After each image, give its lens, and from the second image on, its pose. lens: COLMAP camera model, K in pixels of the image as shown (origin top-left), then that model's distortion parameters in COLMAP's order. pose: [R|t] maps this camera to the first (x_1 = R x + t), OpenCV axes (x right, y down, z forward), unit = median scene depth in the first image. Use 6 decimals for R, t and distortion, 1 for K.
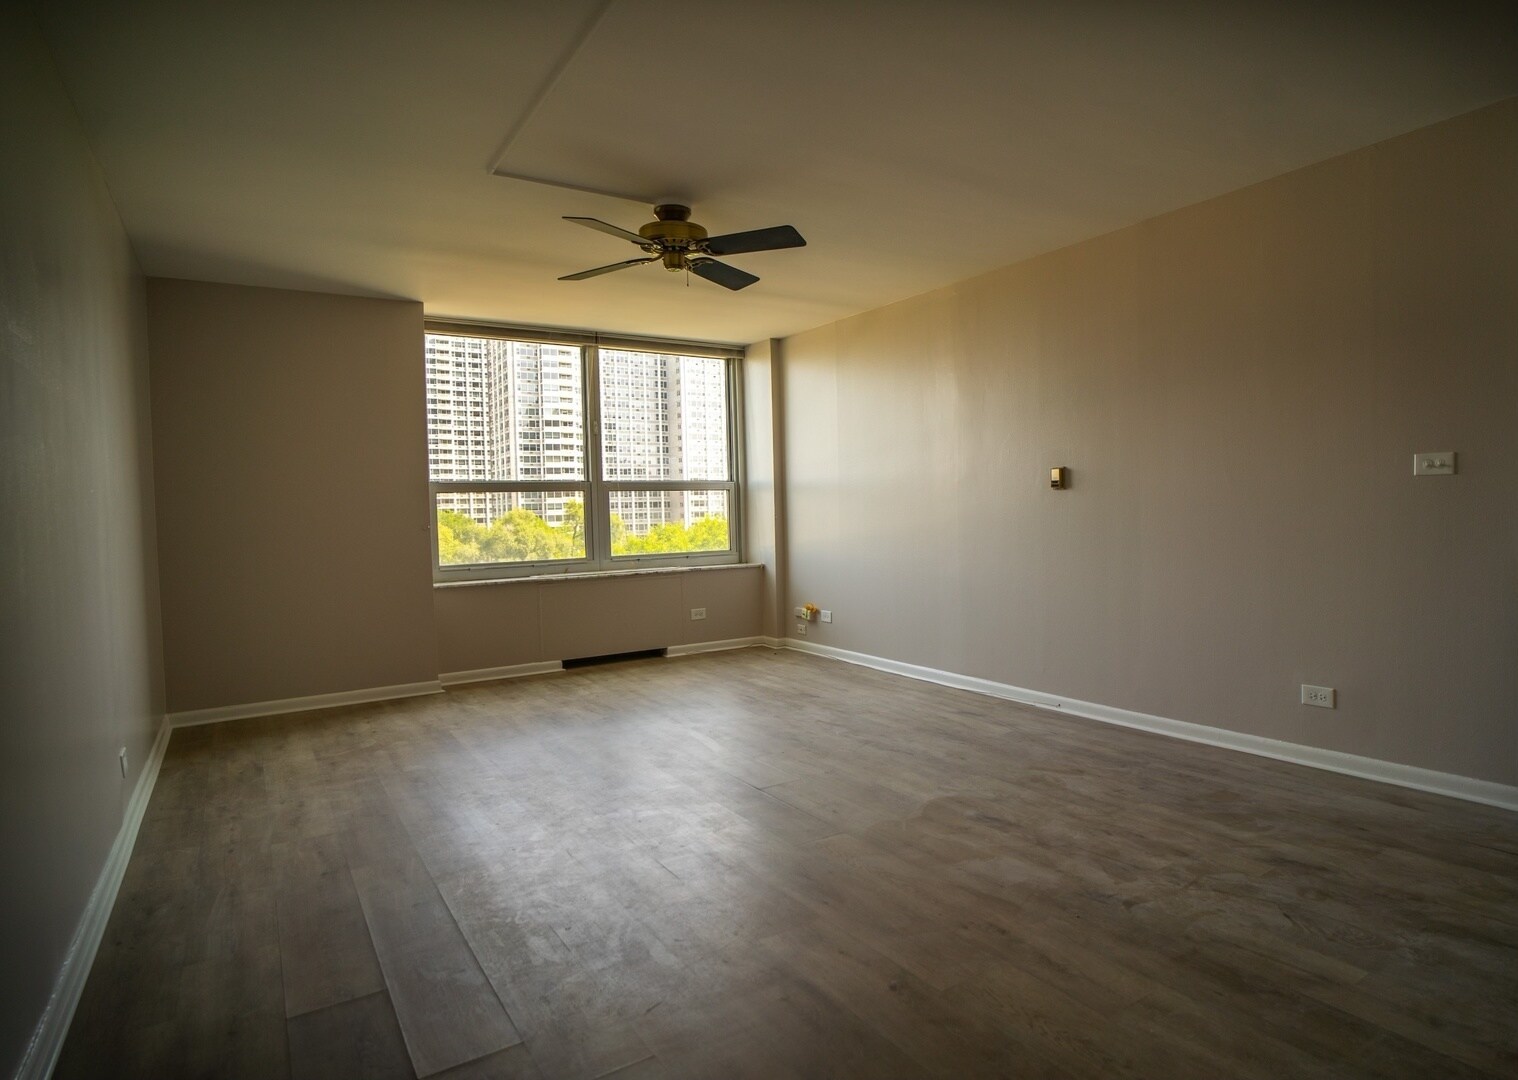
lens RADIAL K [[838.6, 0, 811.4], [0, 838.6, 537.7], [0, 0, 1]] dist [-0.062228, 0.000072]
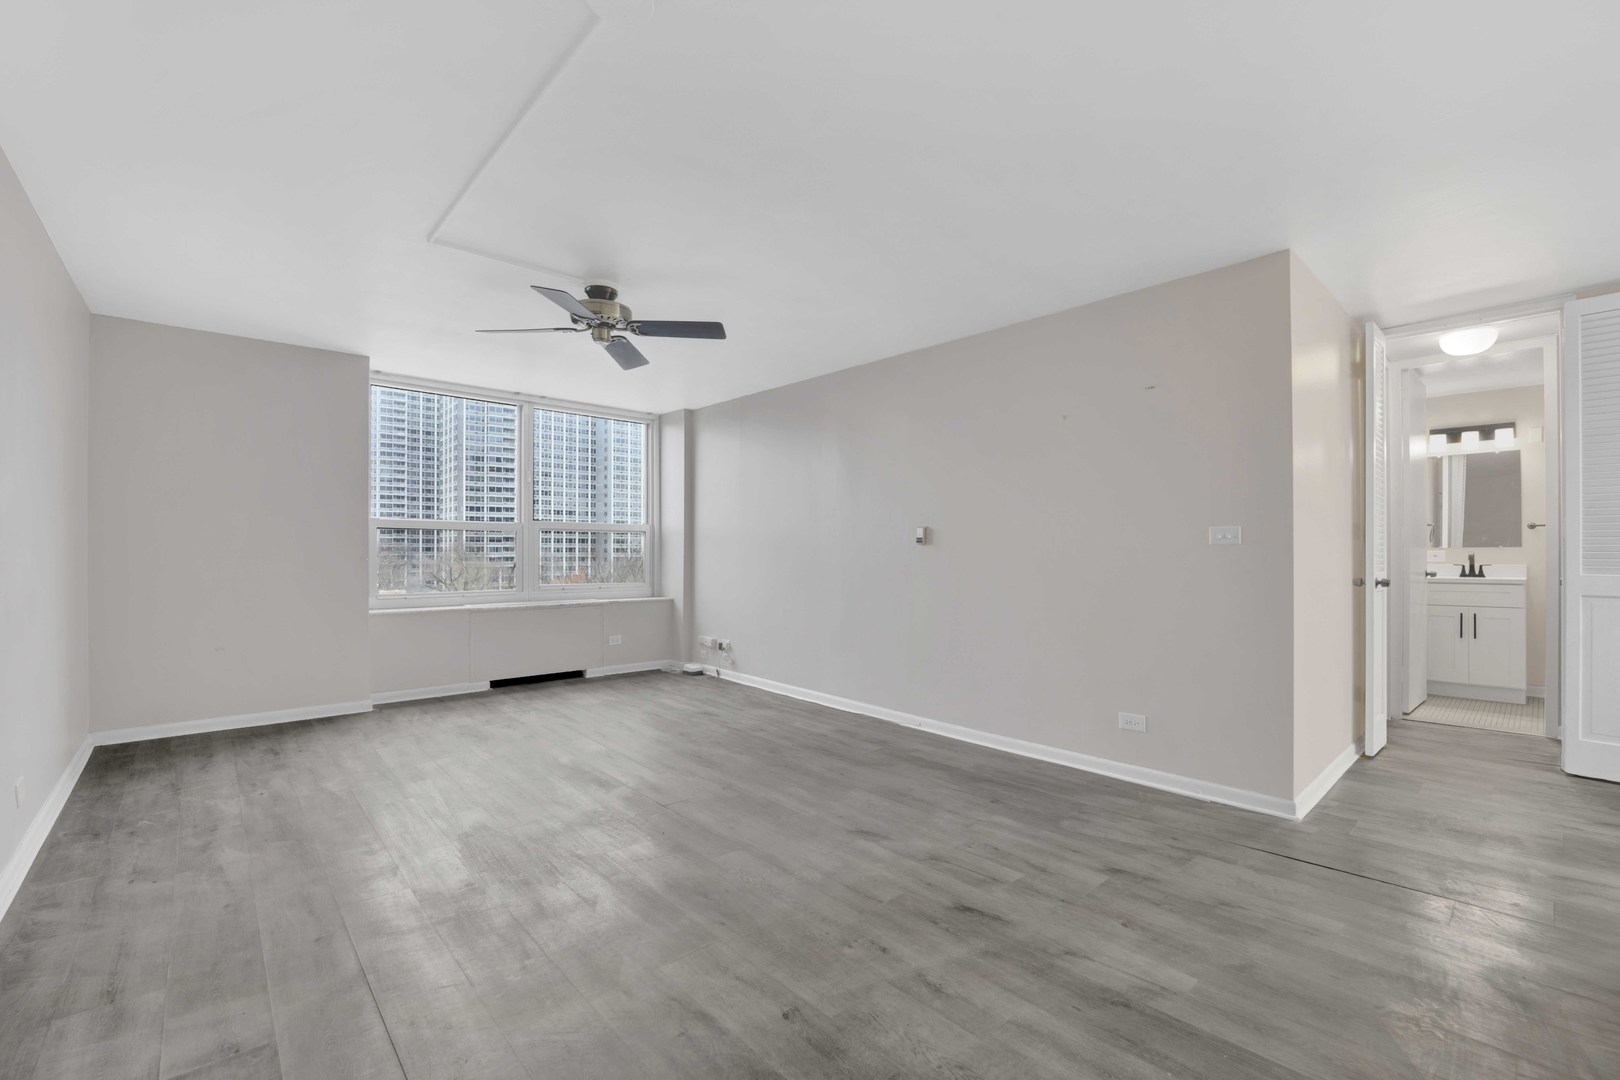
lens RADIAL K [[675.0, 0, 800.8], [0, 675.0, 551.7], [0, 0, 1]] dist [-0.022960, -0.000050]
pose [[0.991293, 0.029321, 0.128372, -0.003403], [-0.025305, 0.999141, -0.032806, -0.009843], [-0.129224, 0.029272, 0.991183, 0.043371]]
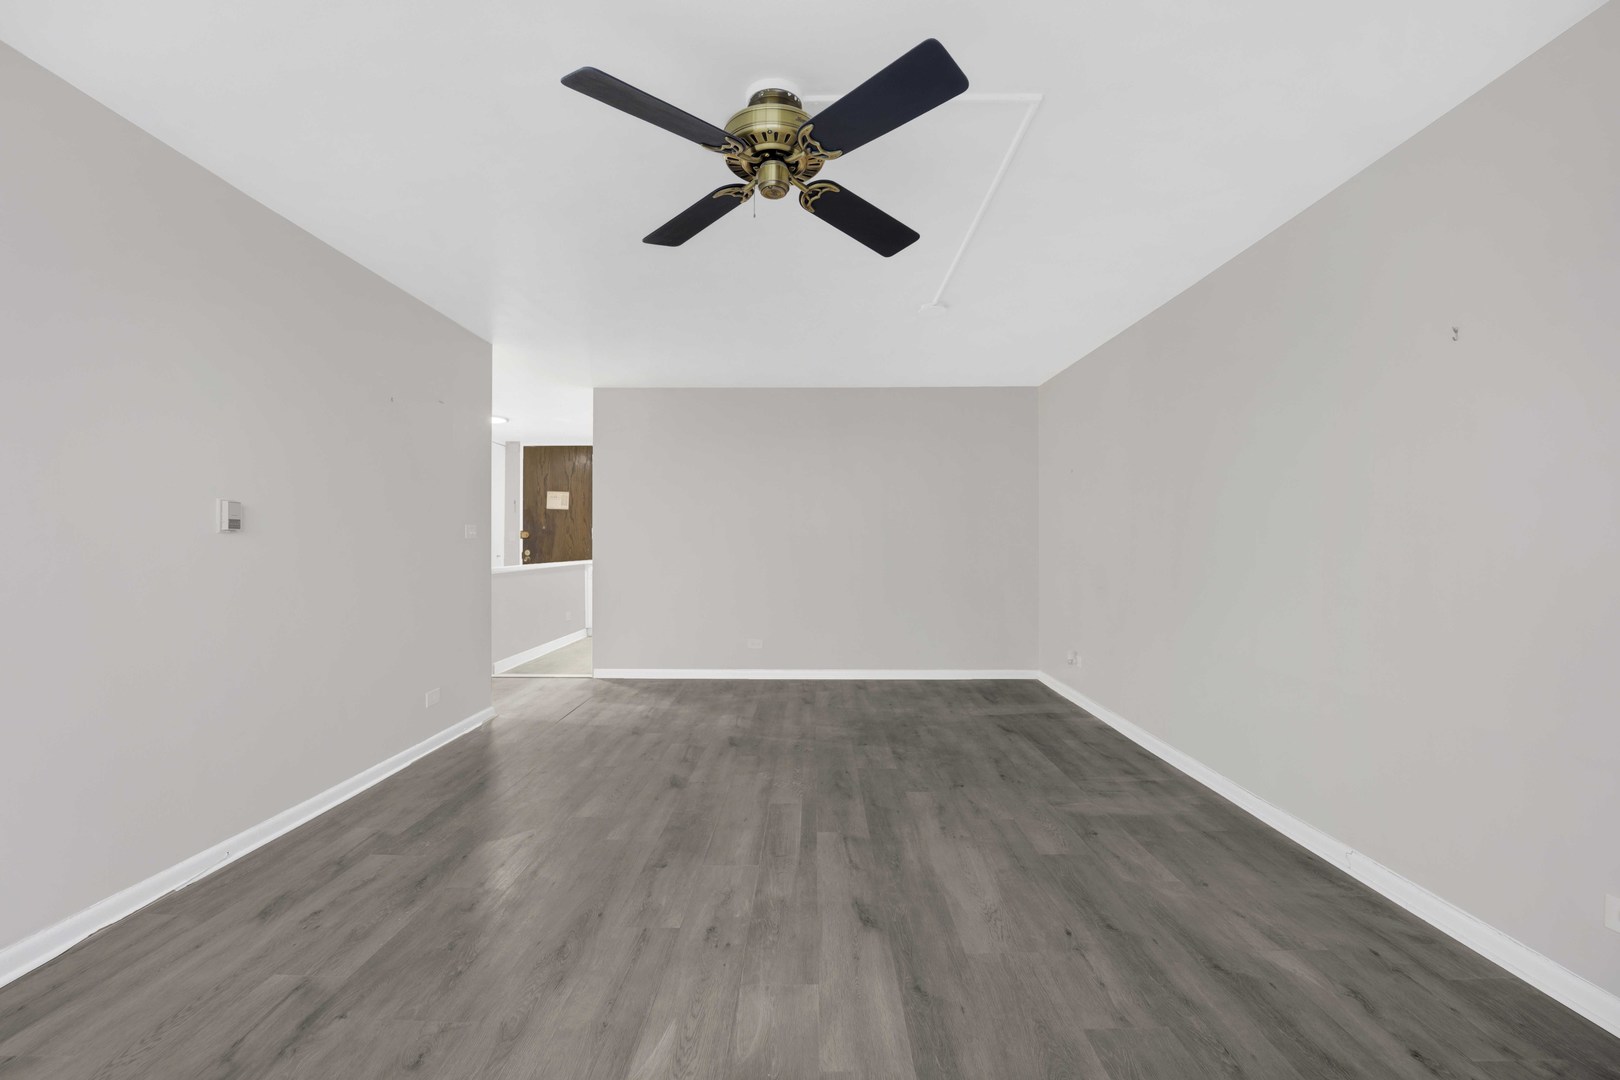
lens RADIAL K [[664.9, 0, 804.6], [0, 664.9, 540.8], [0, 0, 1]] dist [-0.022386, -0.000526]
pose [[-0.816466, 0.027876, 0.576720, -0.335582], [0.037575, 0.999282, 0.004895, -0.030720], [-0.576169, 0.025667, -0.816928, 0.992174]]
